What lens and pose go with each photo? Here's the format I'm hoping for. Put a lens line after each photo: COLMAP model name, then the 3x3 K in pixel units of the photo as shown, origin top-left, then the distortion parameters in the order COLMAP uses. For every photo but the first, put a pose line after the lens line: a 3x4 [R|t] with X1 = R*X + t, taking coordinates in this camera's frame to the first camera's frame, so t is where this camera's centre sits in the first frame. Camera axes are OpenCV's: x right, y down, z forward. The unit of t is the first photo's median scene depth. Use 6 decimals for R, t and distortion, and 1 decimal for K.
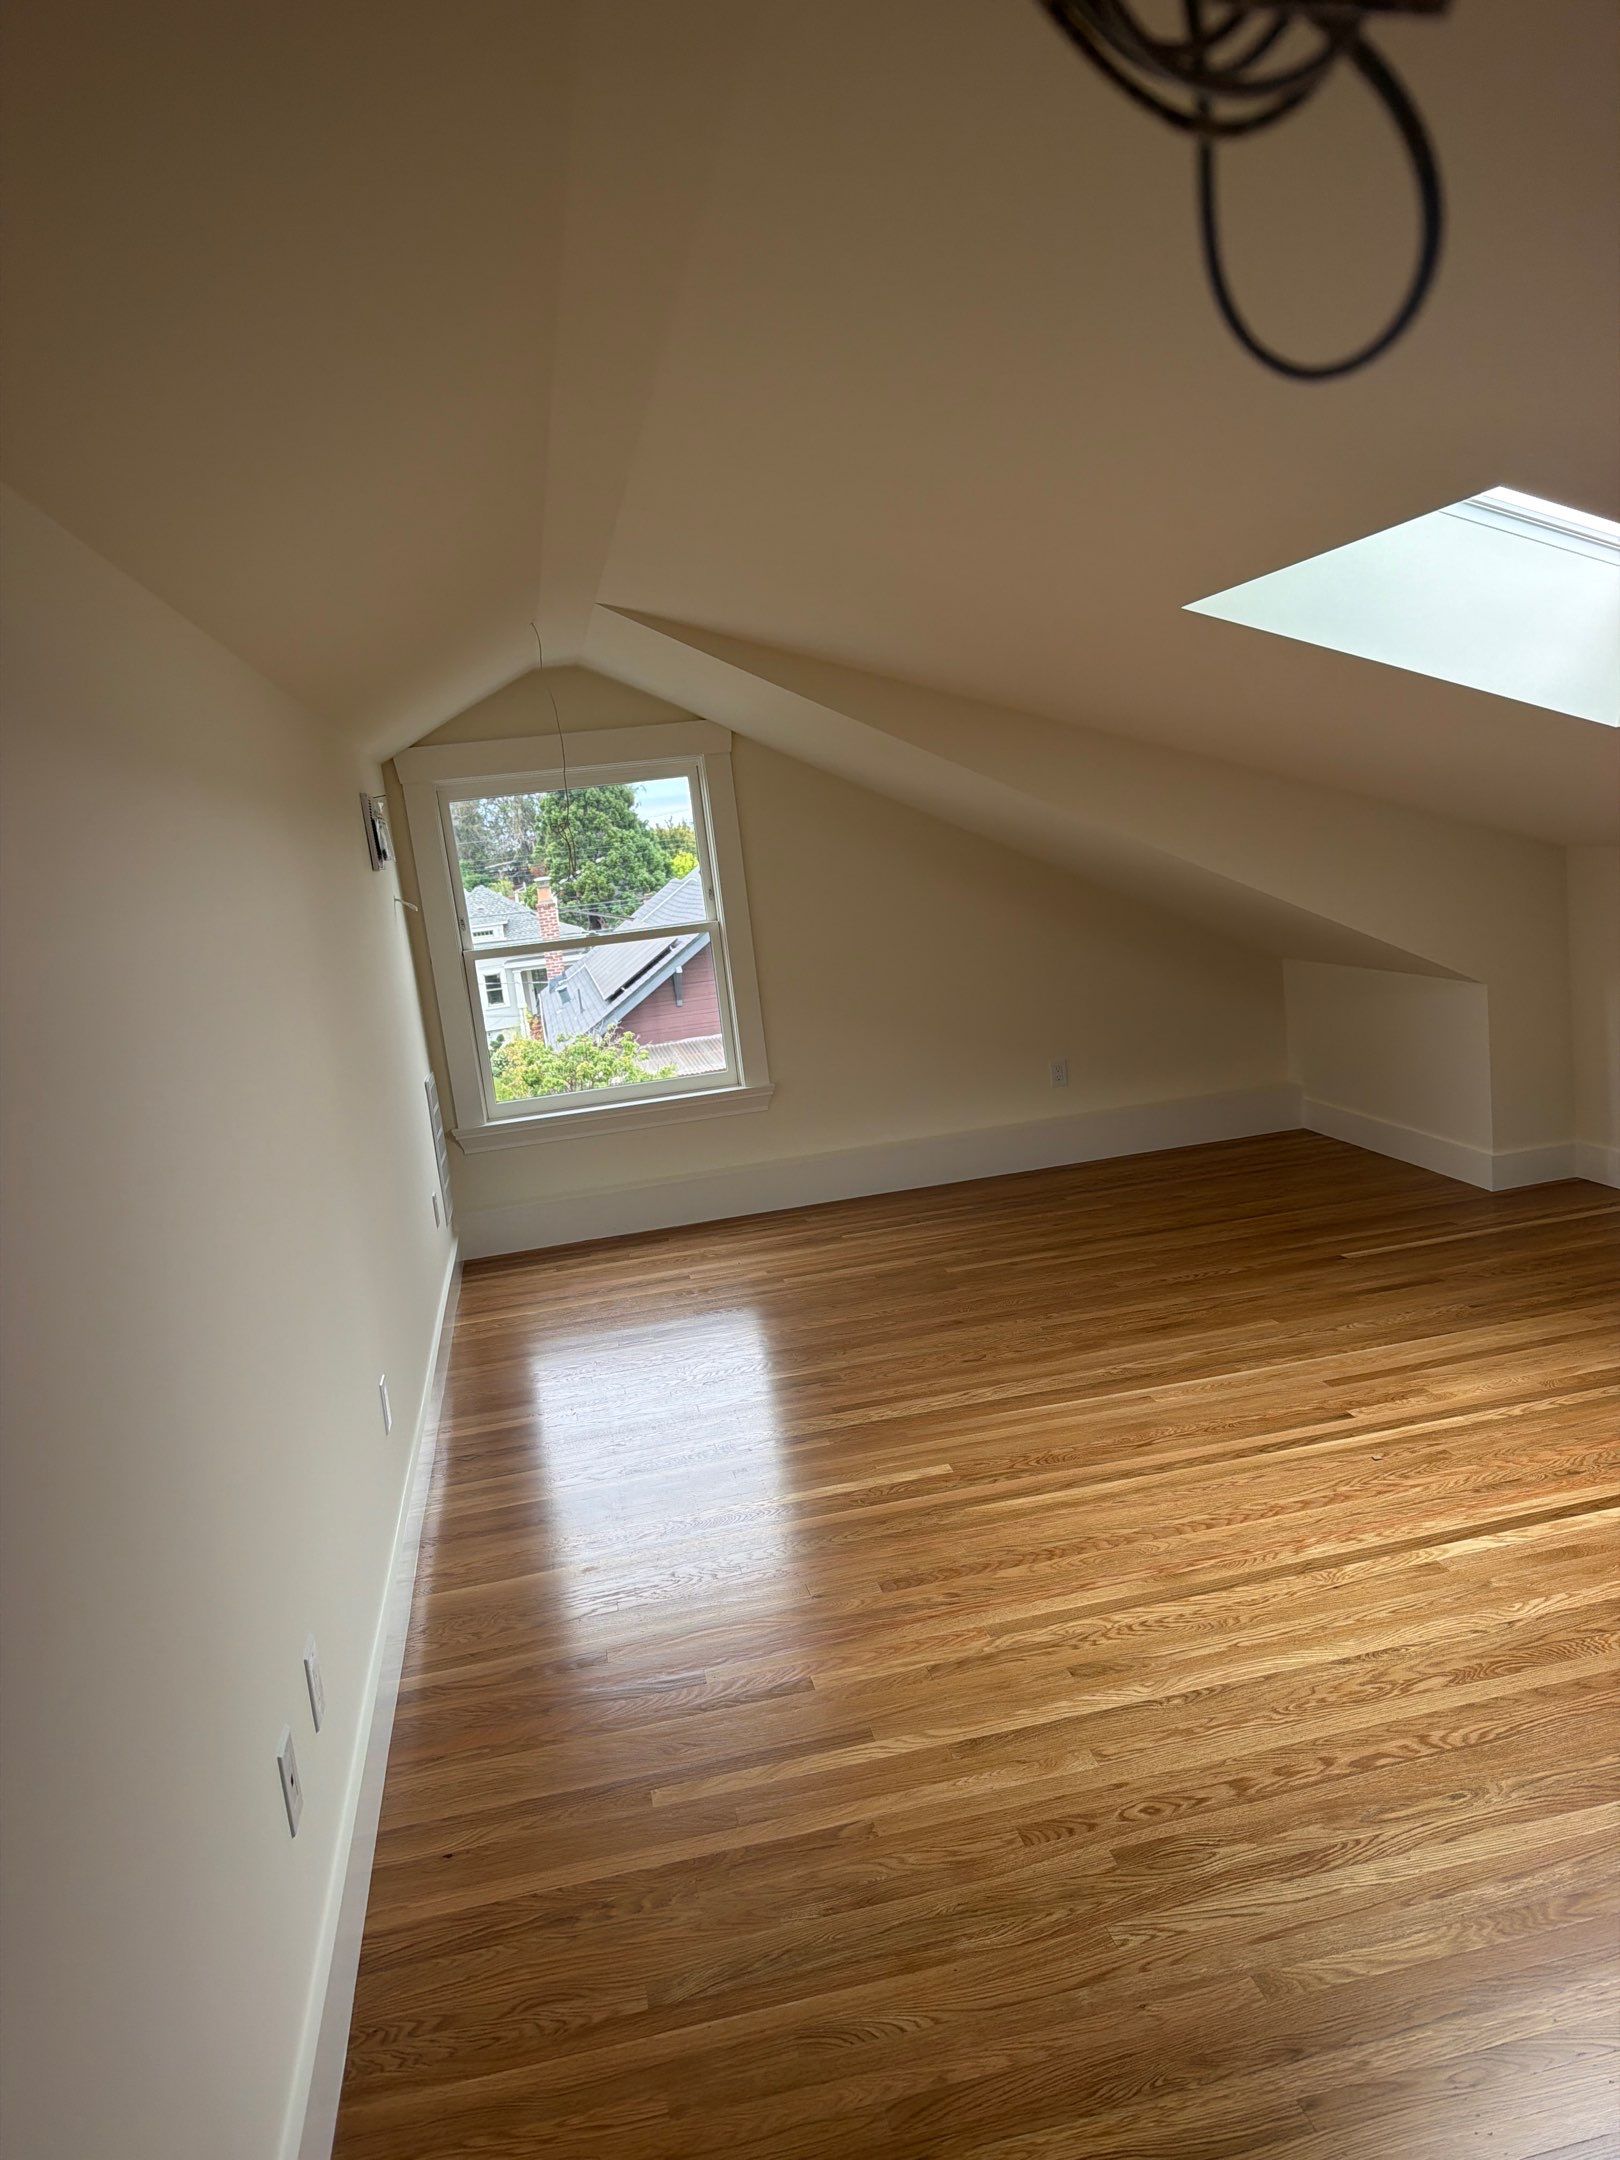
lens RADIAL K [[1547.5, 0, 810.0], [0, 1547.5, 1080.0], [0, 0, 1]] dist [-0.001302, 0.060253]
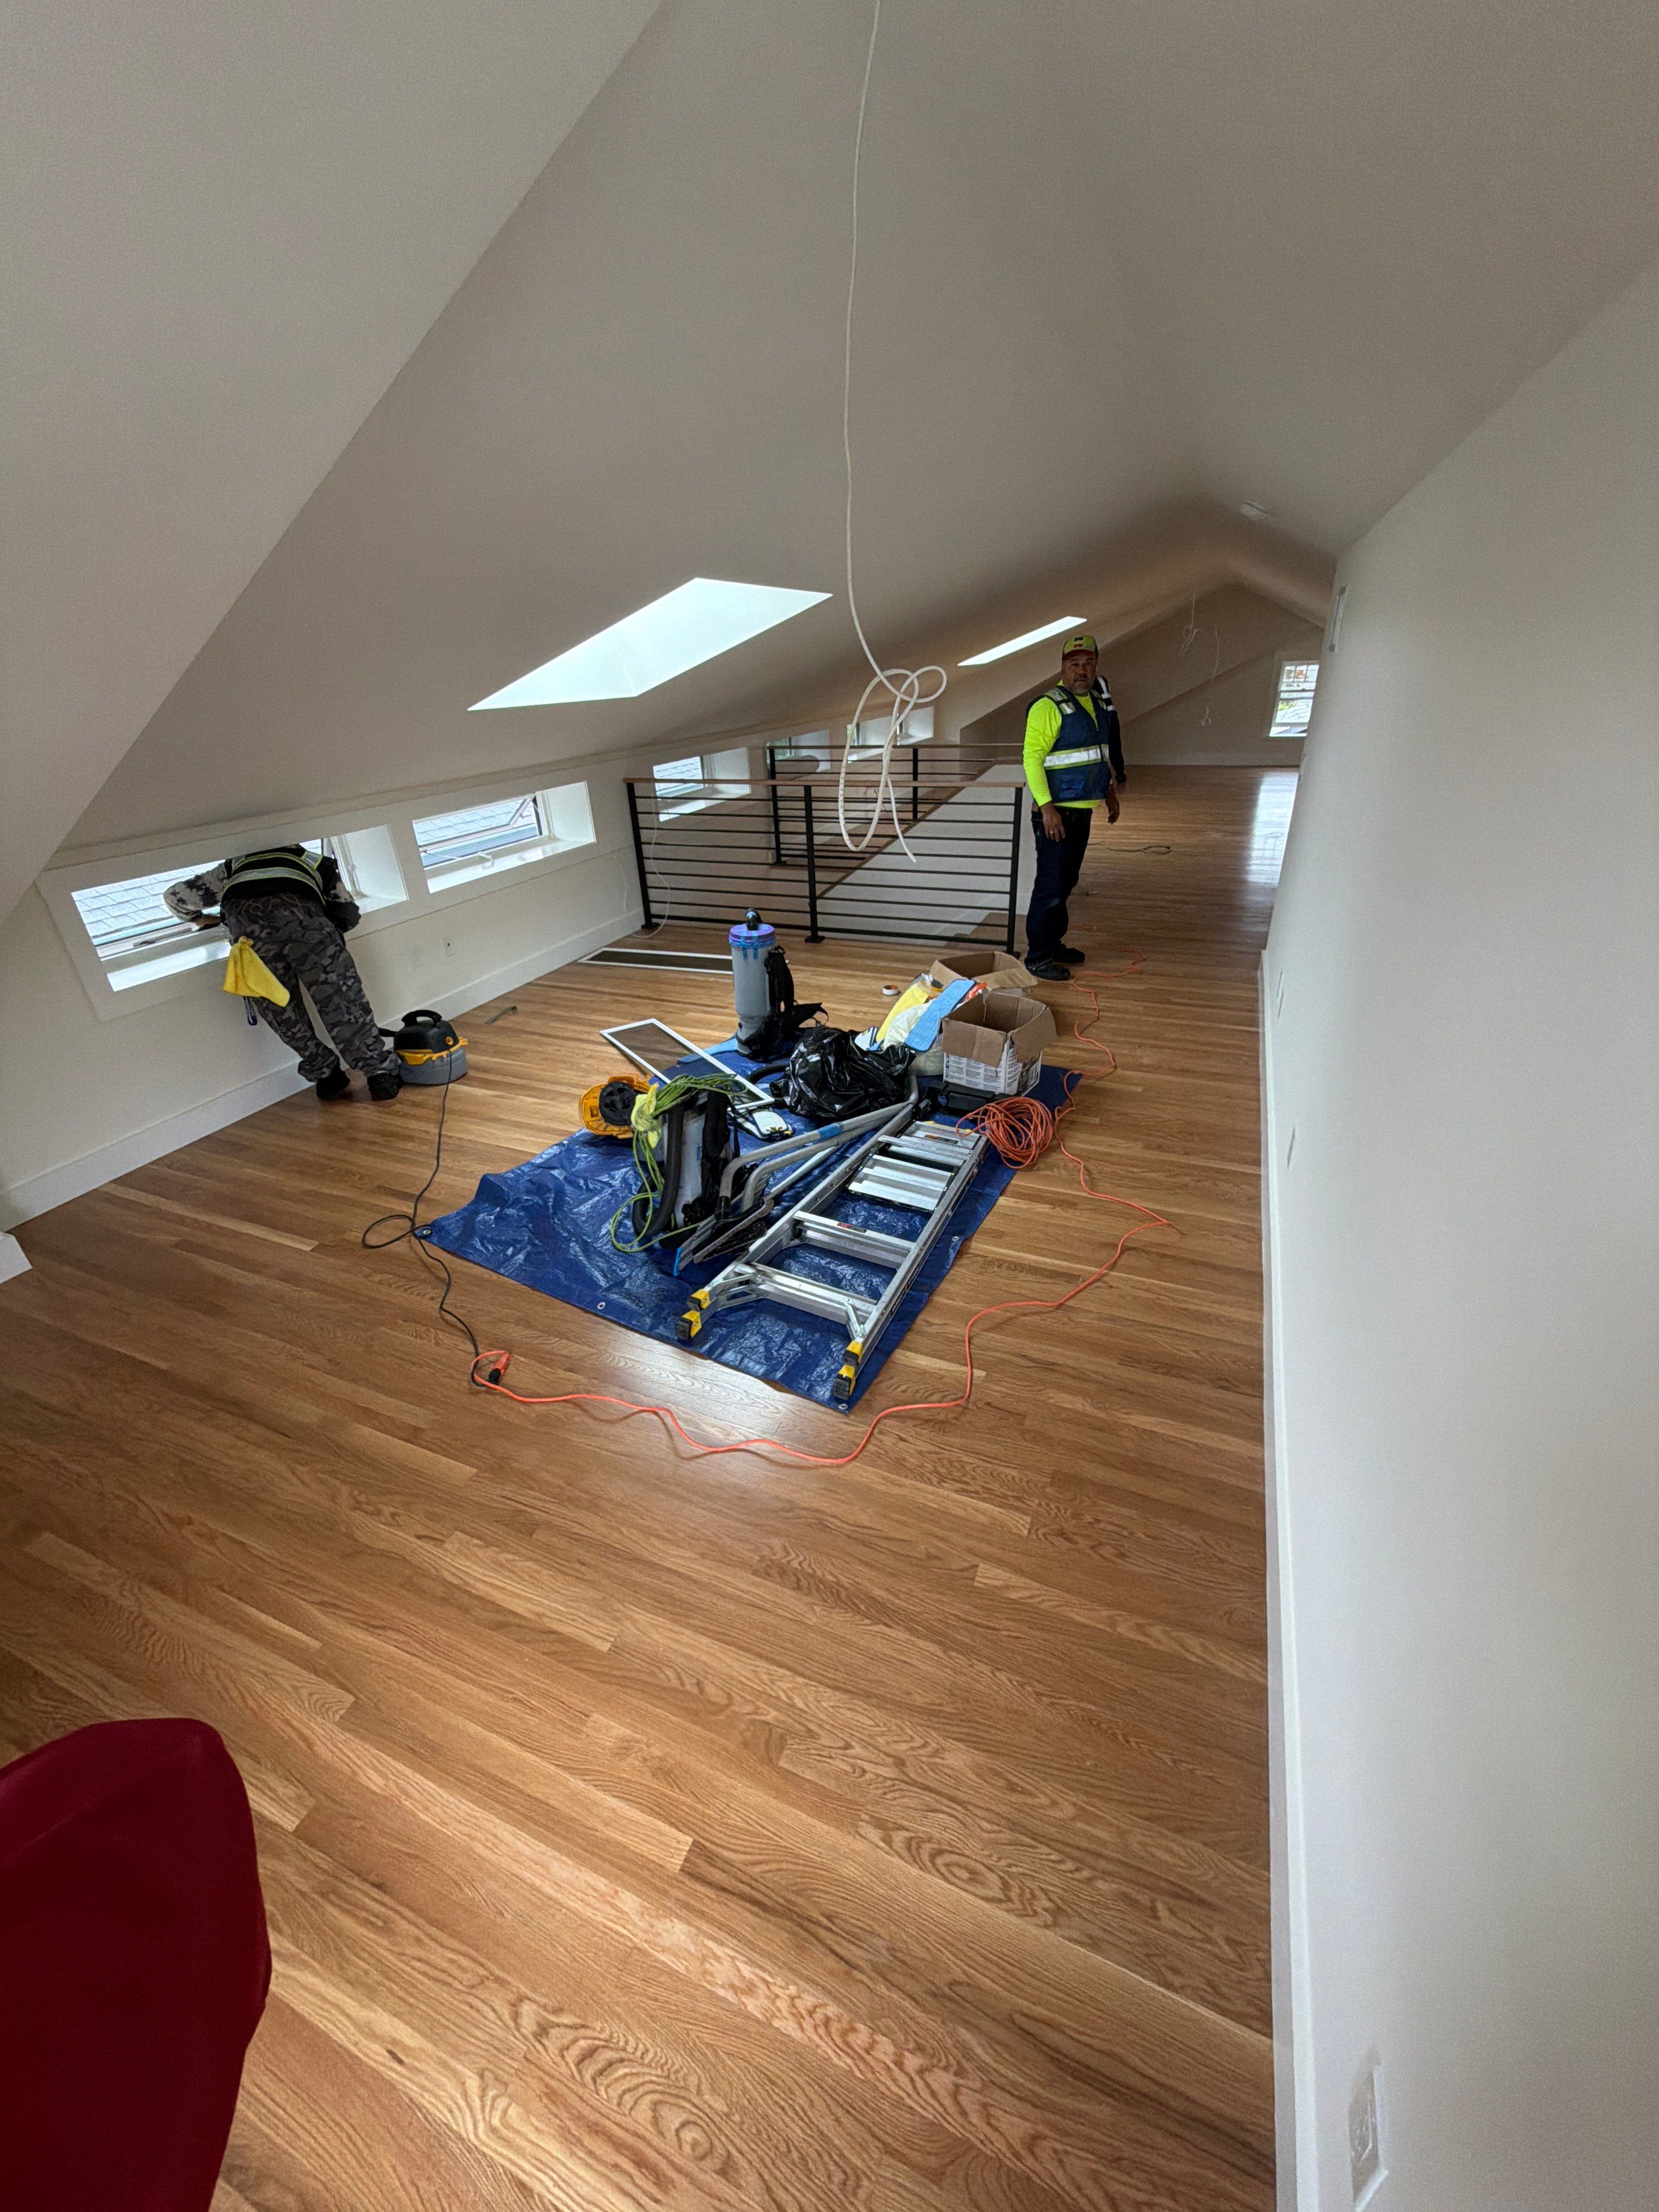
lens RADIAL K [[883.7, 0, 829.5], [0, 883.7, 1106.0], [0, 0, 1]] dist [0.000413, 0.000348]
pose [[-0.819236, -0.121187, 0.560506, -0.240476], [0.218086, 0.838135, 0.499969, -0.174584], [-0.530369, 0.531831, -0.660201, 1.113755]]
